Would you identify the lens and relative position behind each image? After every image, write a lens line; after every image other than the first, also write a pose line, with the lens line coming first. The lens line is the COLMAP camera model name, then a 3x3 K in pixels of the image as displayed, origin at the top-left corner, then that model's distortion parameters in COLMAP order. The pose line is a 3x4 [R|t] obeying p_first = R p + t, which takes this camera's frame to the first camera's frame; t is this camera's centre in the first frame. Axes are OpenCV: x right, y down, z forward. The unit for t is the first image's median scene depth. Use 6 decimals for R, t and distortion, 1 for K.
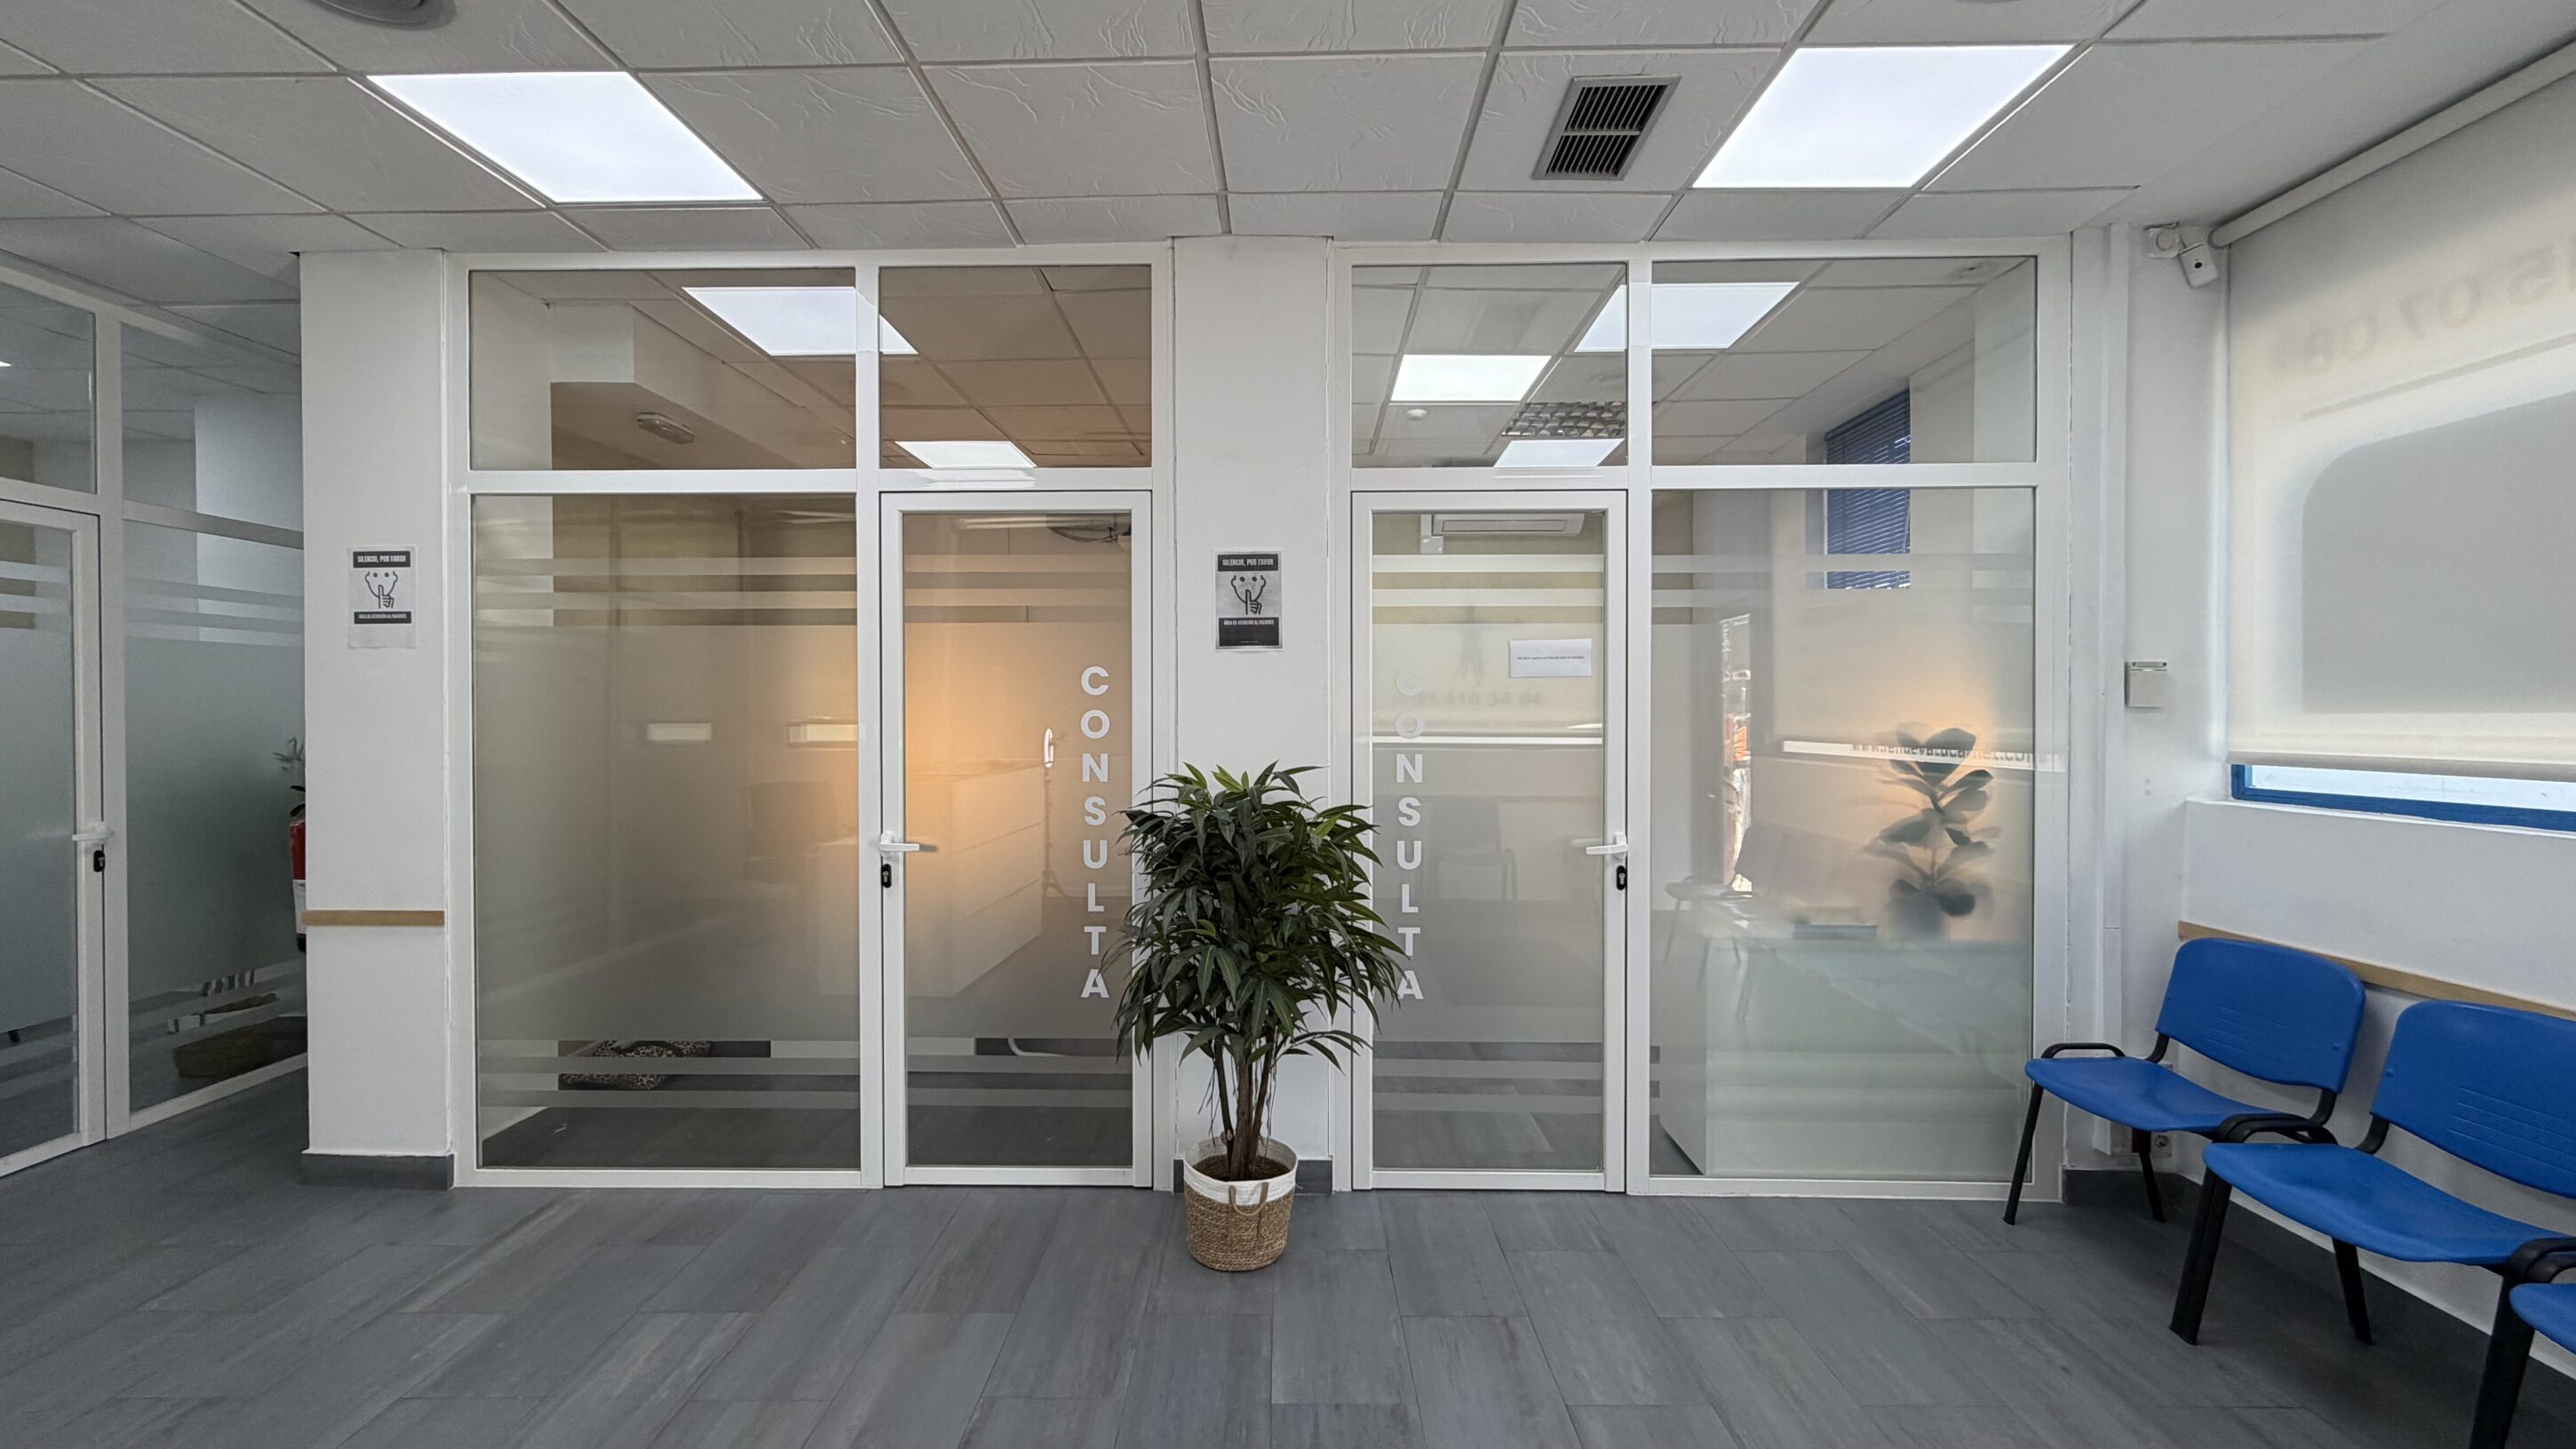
lens RADIAL K [[1022.6, 0, 1288.0], [0, 1022.6, 724.5], [0, 0, 1]] dist [0.000454, -0.000119]
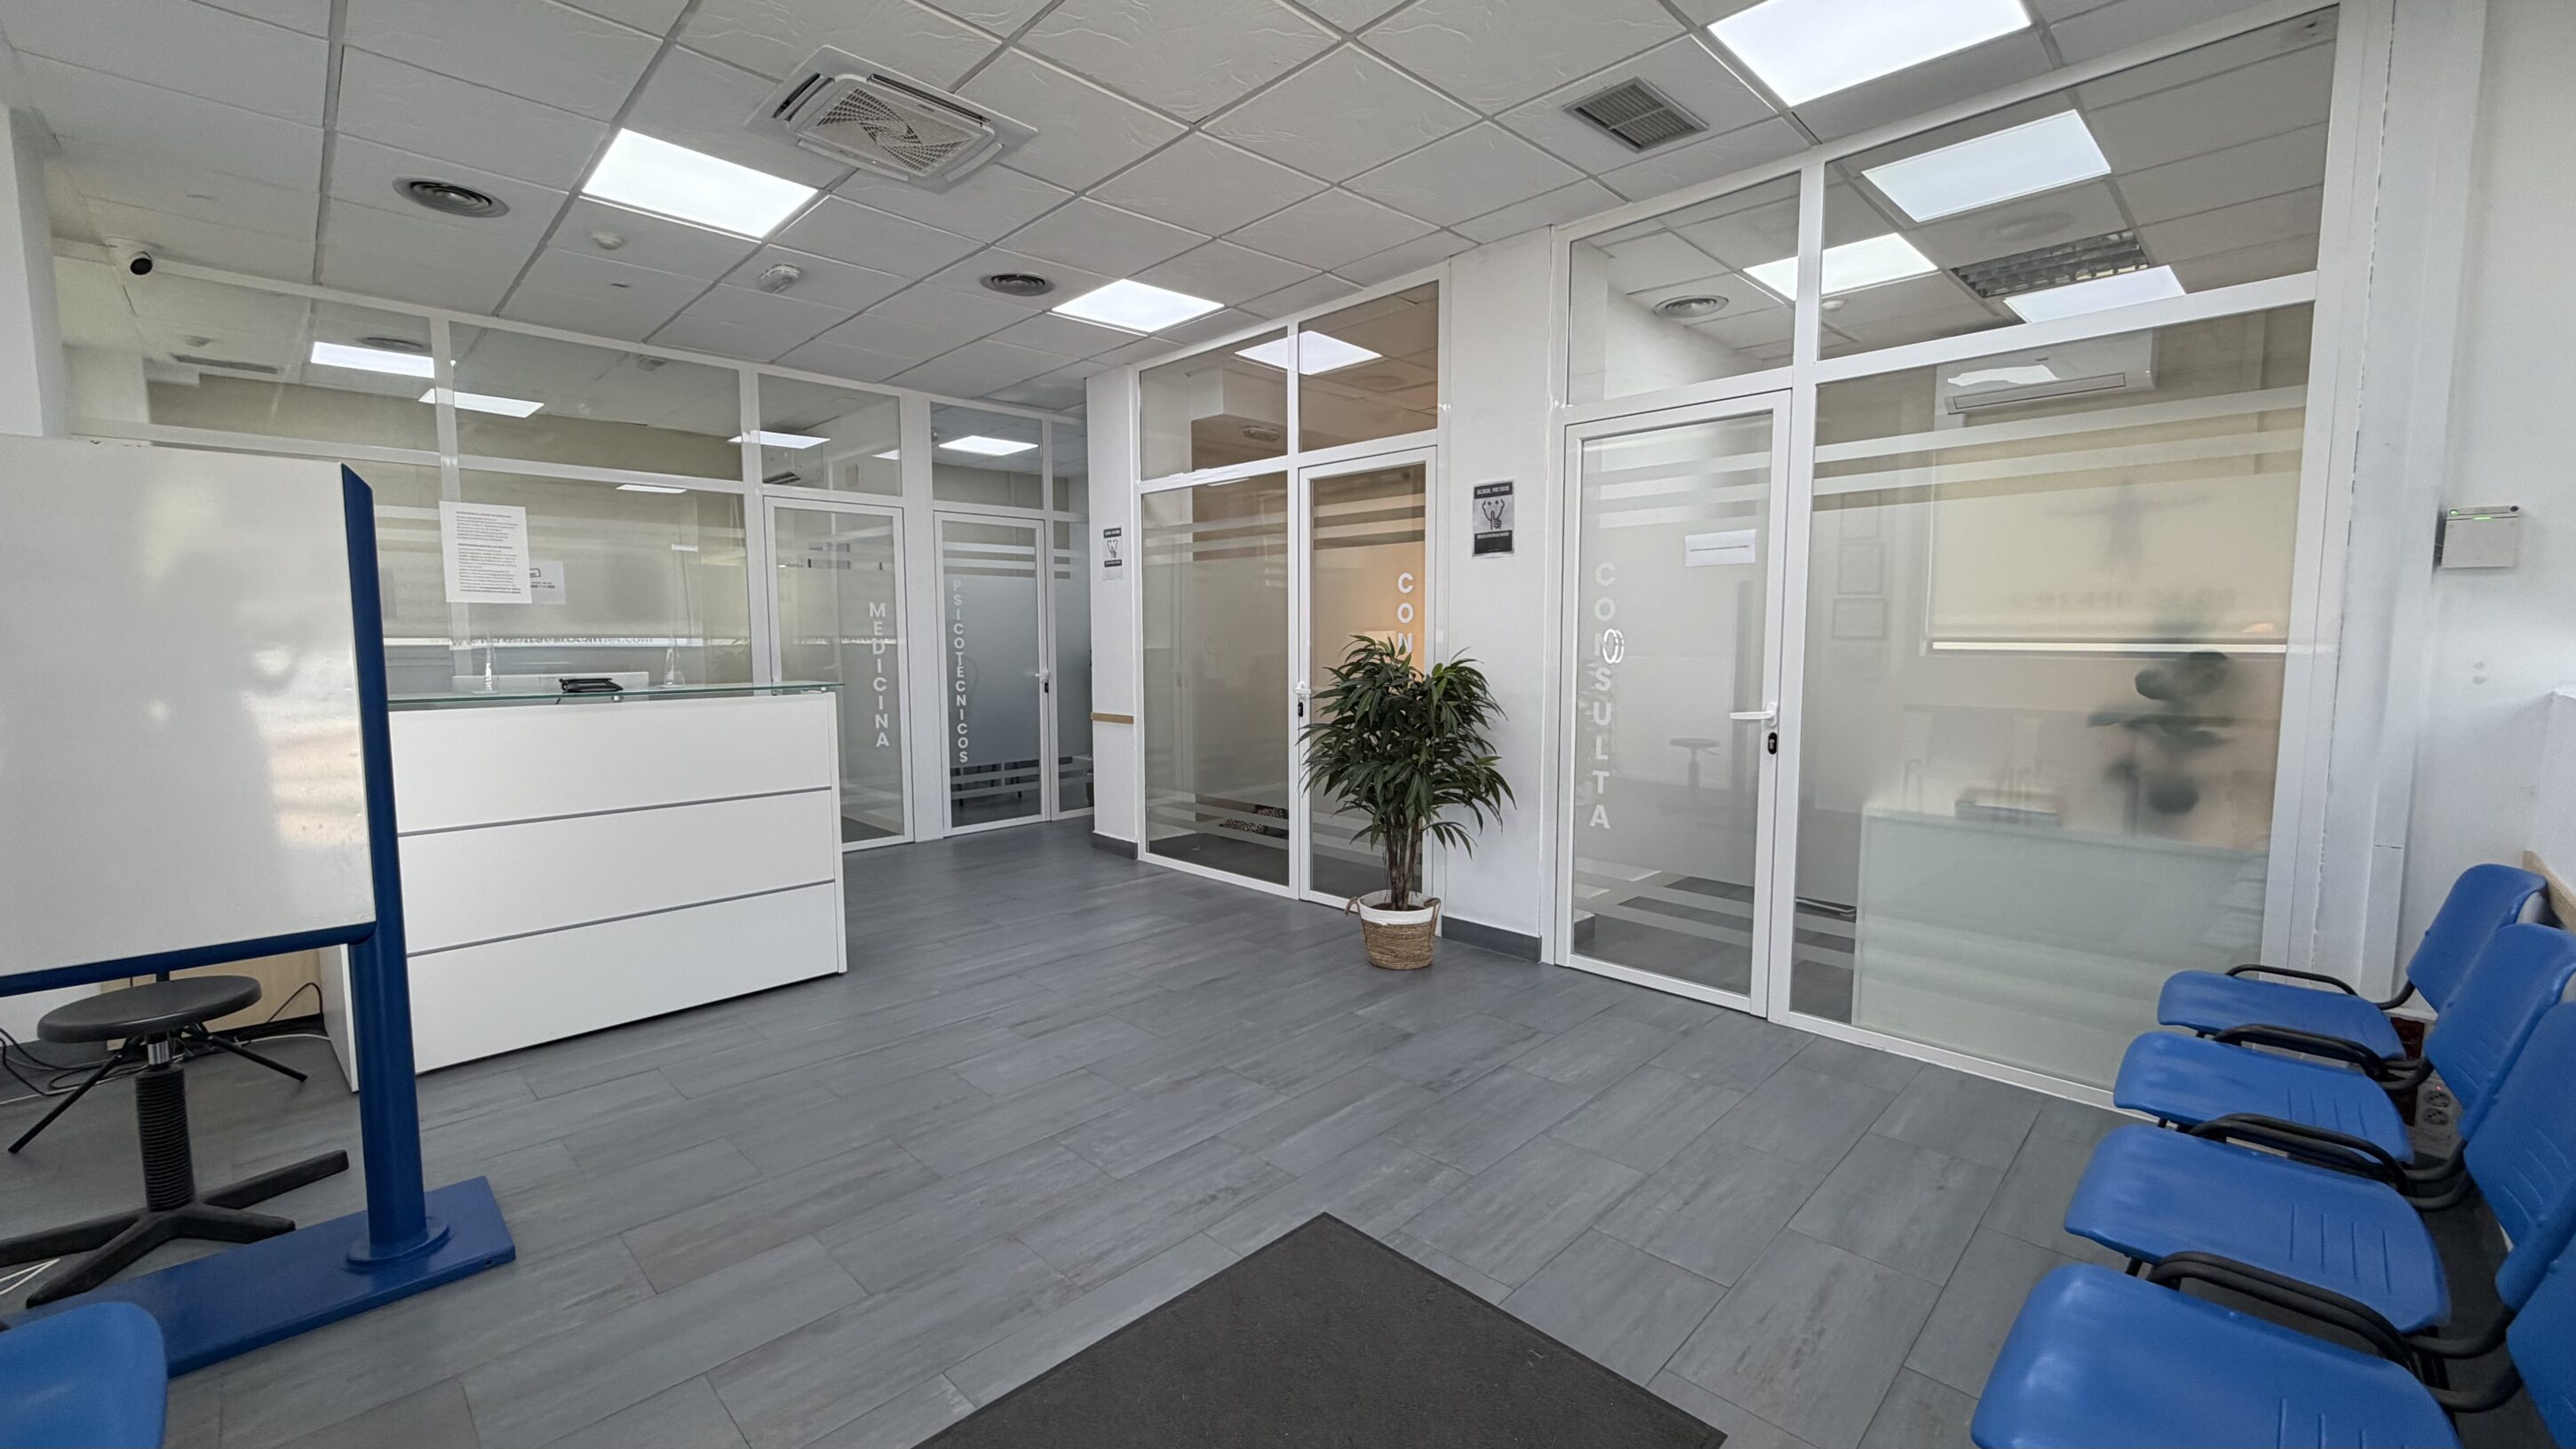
lens RADIAL K [[1022.6, 0, 1288.0], [0, 1022.6, 724.5], [0, 0, 1]] dist [0.000454, -0.000119]
pose [[0.715969, 0.060120, -0.695539, 0.721457], [-0.005838, 0.996766, 0.080148, 0.042711], [0.698108, -0.053323, 0.714004, -0.168106]]
